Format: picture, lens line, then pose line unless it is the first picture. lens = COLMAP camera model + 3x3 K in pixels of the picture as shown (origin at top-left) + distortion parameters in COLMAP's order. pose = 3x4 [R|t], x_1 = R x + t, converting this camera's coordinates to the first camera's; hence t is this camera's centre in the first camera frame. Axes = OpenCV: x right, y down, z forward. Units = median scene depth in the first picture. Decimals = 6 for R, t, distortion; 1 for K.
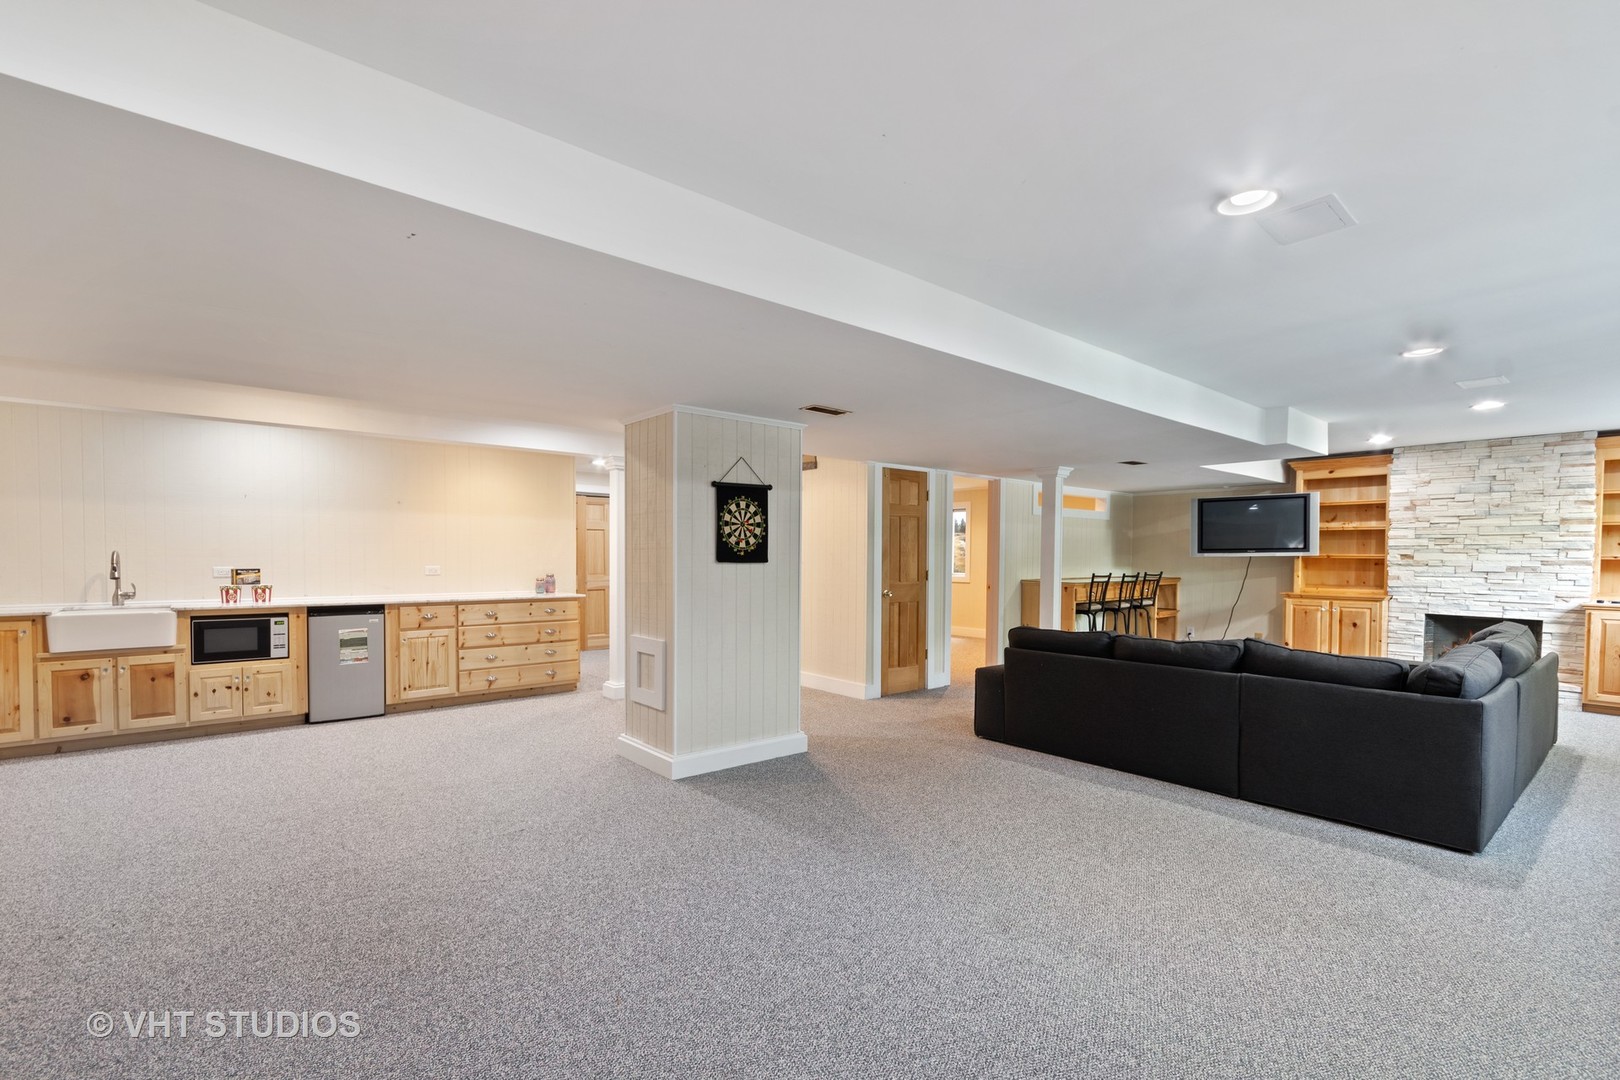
lens RADIAL K [[721.8, 0, 808.5], [0, 721.8, 551.0], [0, 0, 1]] dist [0.001935, 0.000318]
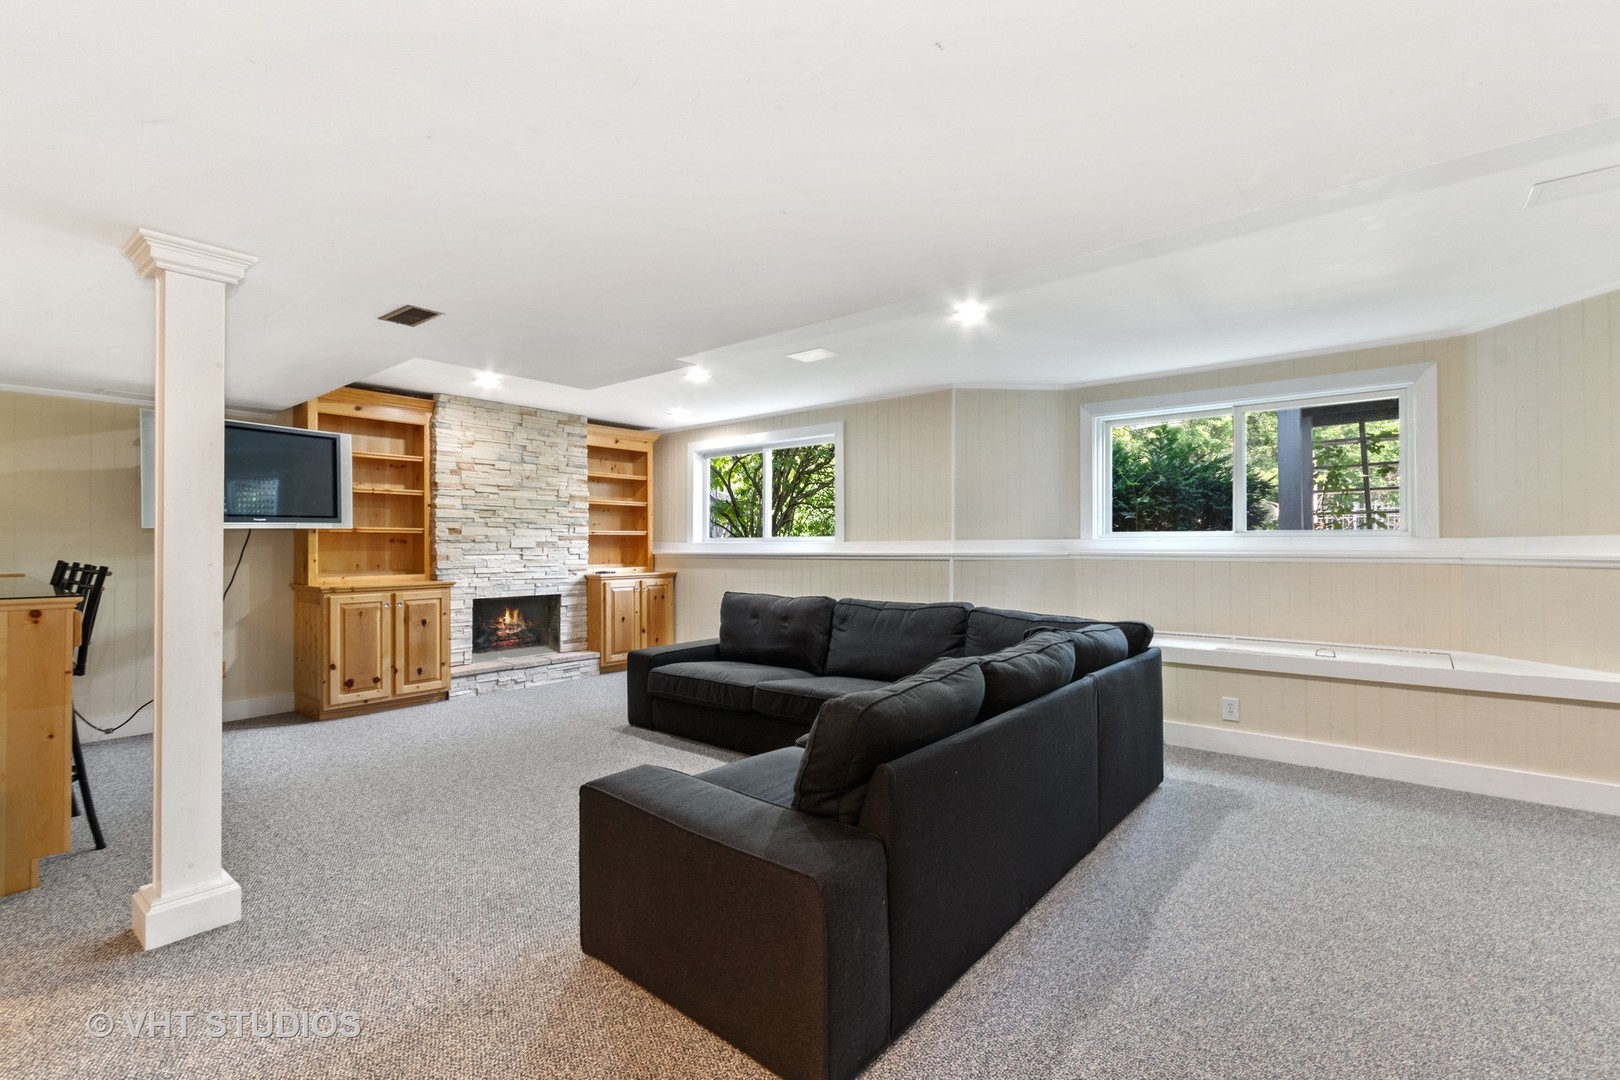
lens RADIAL K [[721.8, 0, 811.7], [0, 721.8, 546.2], [0, 0, 1]] dist [0.001935, 0.000318]
pose [[-0.174841, -0.008811, 0.984557, -0.044656], [-0.005257, 0.999954, 0.008015, 0.017175], [-0.984583, -0.003774, -0.174879, 0.787865]]
